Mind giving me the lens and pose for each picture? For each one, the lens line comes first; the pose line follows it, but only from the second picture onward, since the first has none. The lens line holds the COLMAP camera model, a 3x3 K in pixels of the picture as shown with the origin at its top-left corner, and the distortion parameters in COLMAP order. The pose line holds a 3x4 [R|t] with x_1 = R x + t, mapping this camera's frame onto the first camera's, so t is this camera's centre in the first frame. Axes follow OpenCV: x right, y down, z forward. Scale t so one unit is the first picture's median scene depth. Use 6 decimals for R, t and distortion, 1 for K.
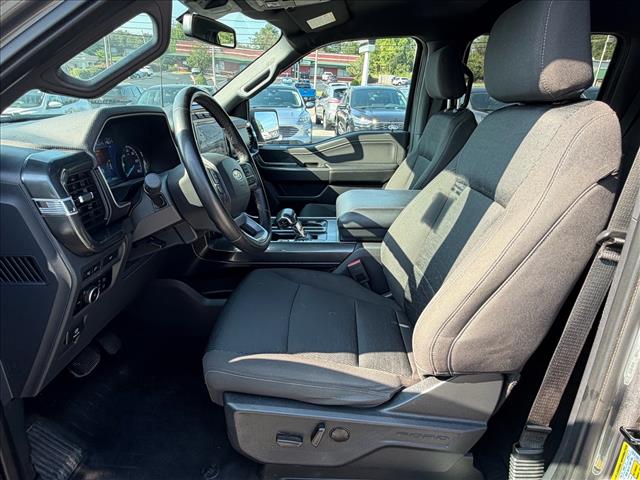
lens RADIAL K [[389.9, 0, 320.0], [0, 389.9, 240.0], [0, 0, 1]] dist [-0.005731, 0.001088]
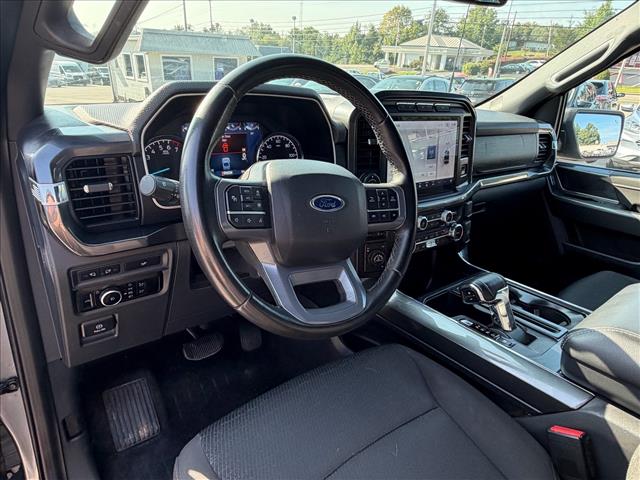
lens RADIAL K [[389.9, 0, 320.0], [0, 389.9, 240.0], [0, 0, 1]] dist [-0.005731, 0.001088]
pose [[0.630570, 0.309676, -0.711675, 0.111768], [-0.302929, 0.942423, 0.141676, -0.095508], [0.714573, 0.126251, 0.688074, 0.284991]]
